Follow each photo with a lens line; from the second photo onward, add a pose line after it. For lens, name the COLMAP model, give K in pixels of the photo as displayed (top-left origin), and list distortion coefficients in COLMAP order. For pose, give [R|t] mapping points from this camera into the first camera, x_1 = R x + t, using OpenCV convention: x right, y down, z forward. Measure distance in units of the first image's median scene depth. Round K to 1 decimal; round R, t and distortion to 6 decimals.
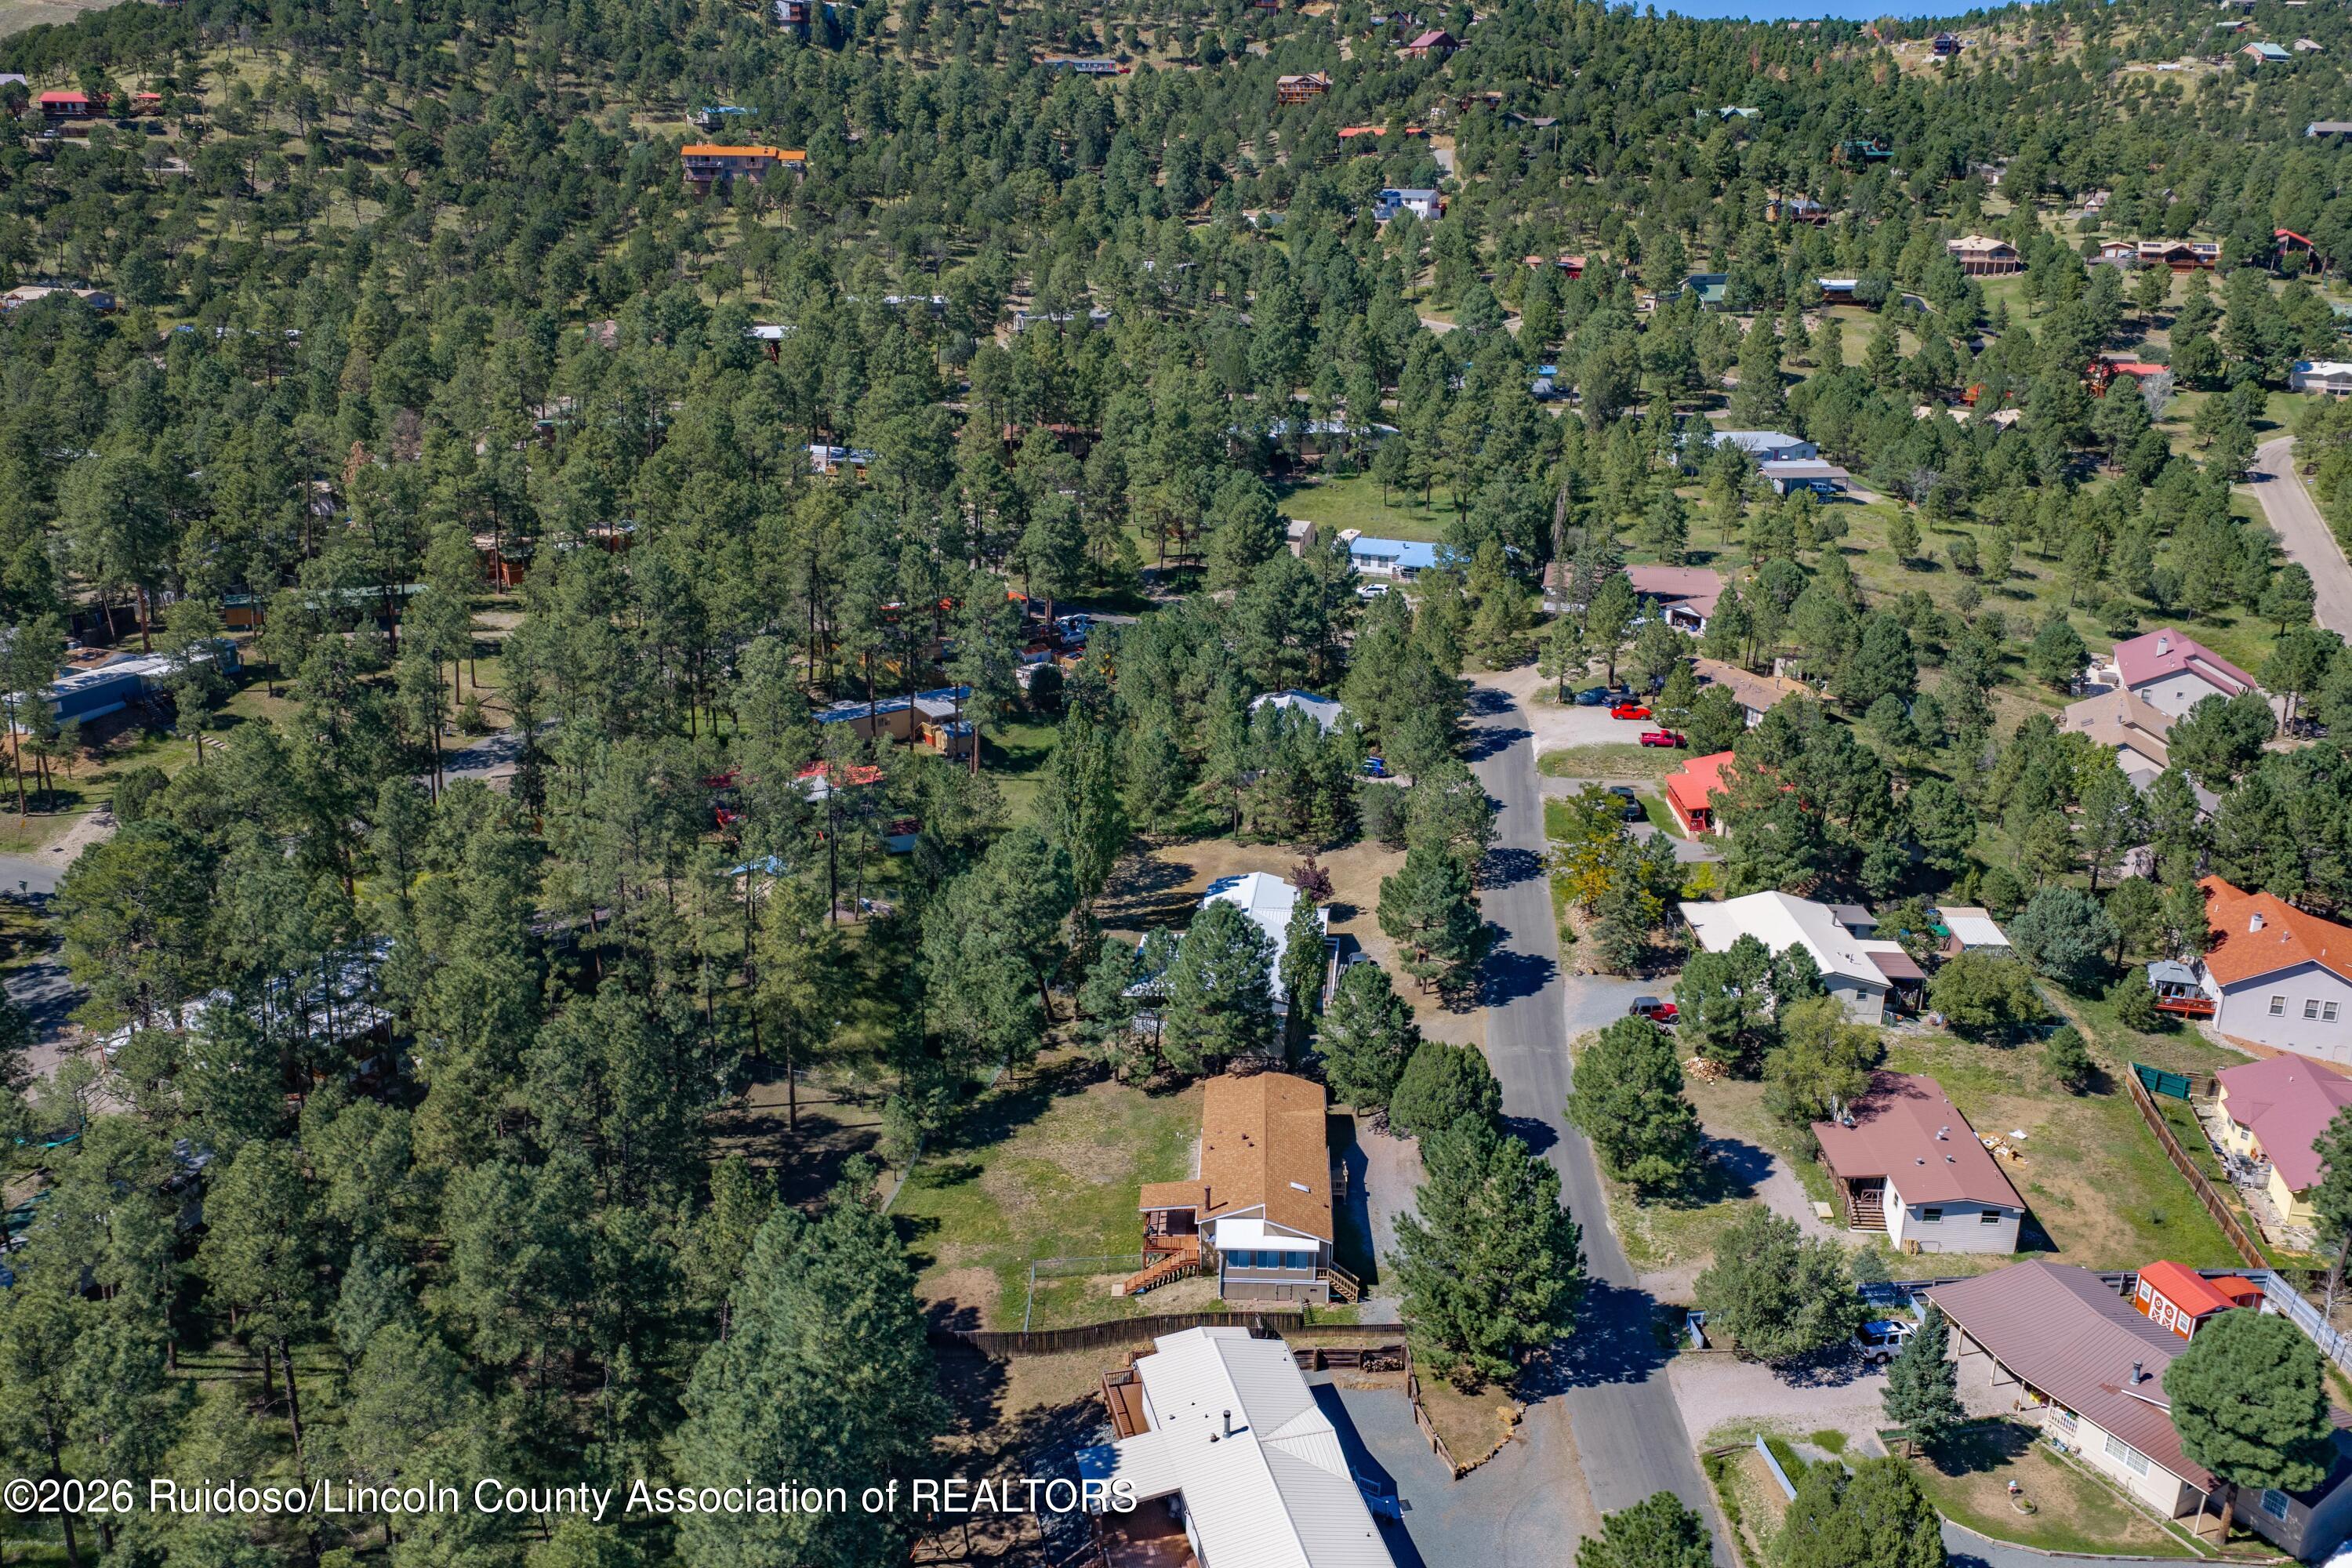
lens RADIAL K [[1979.0, 0, 1180.0], [0, 1979.0, 779.9], [0, 0, 1]] dist [0.013787, -0.015026]
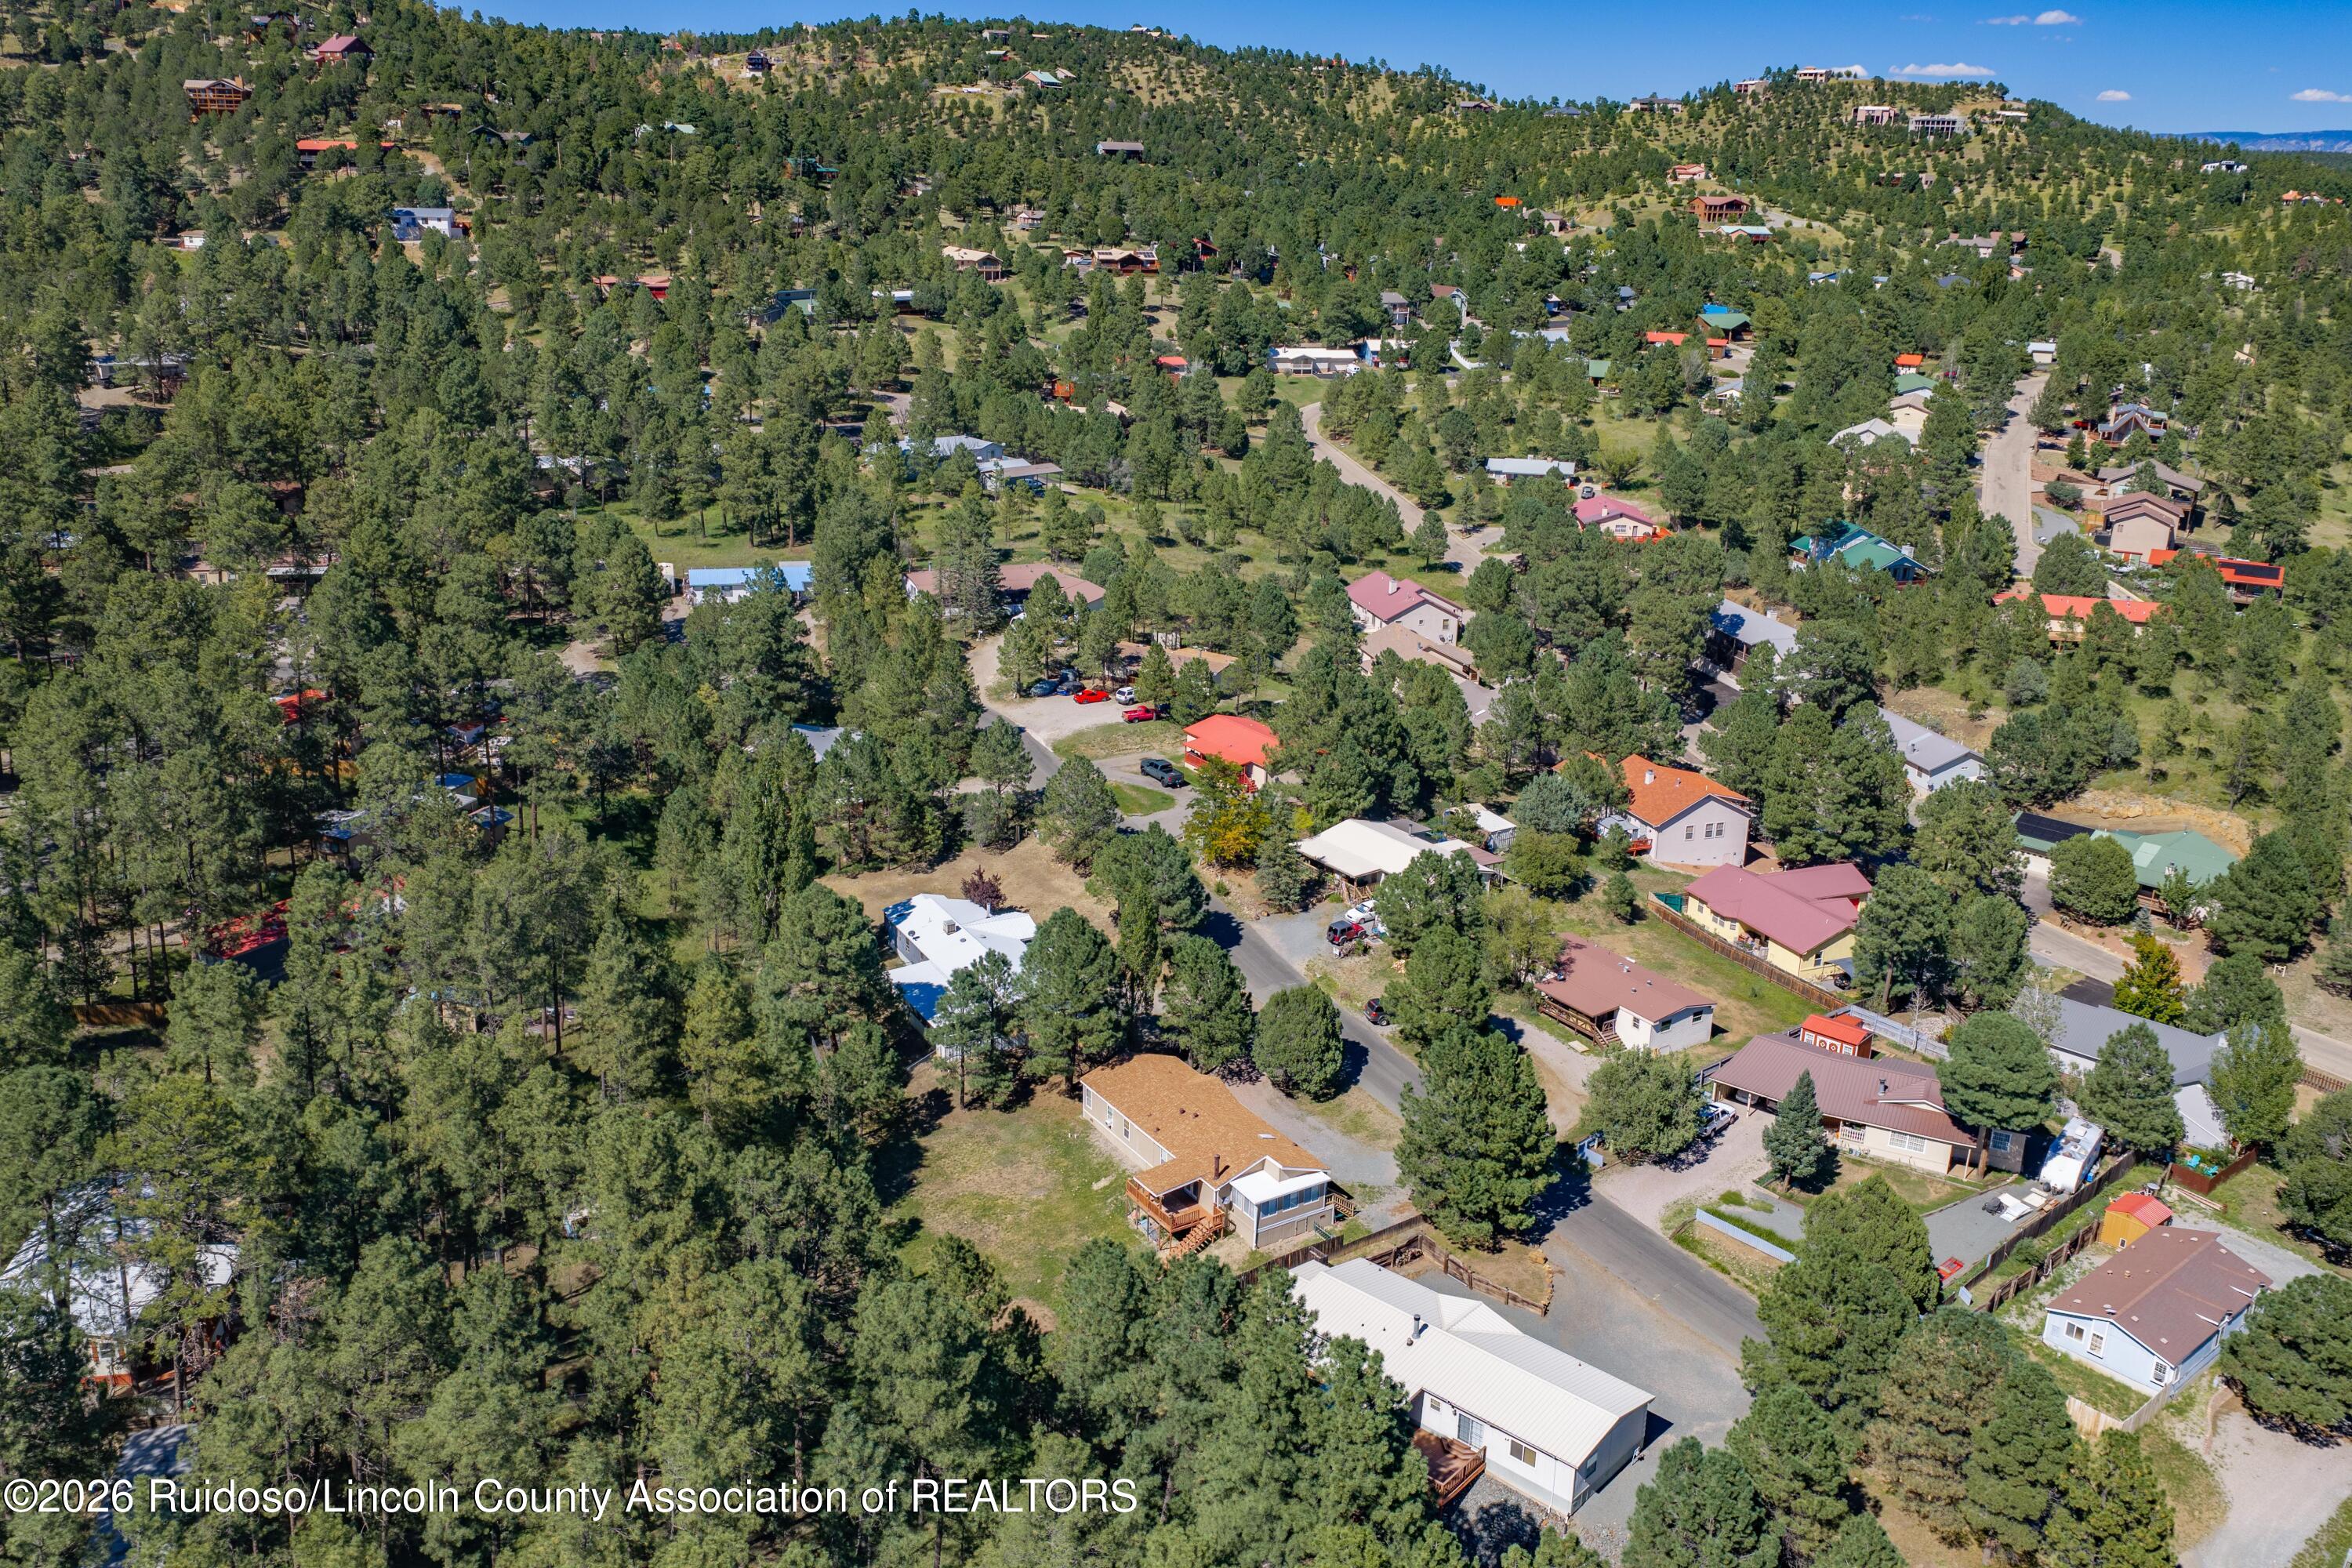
lens RADIAL K [[1979.0, 0, 1185.6], [0, 1979.0, 781.4], [0, 0, 1]] dist [0.013787, -0.015026]
pose [[0.816518, -0.168137, 0.552293, -0.165052], [0.167924, 0.984457, 0.051442, -0.016775], [-0.552358, 0.050740, 0.832061, 0.025197]]
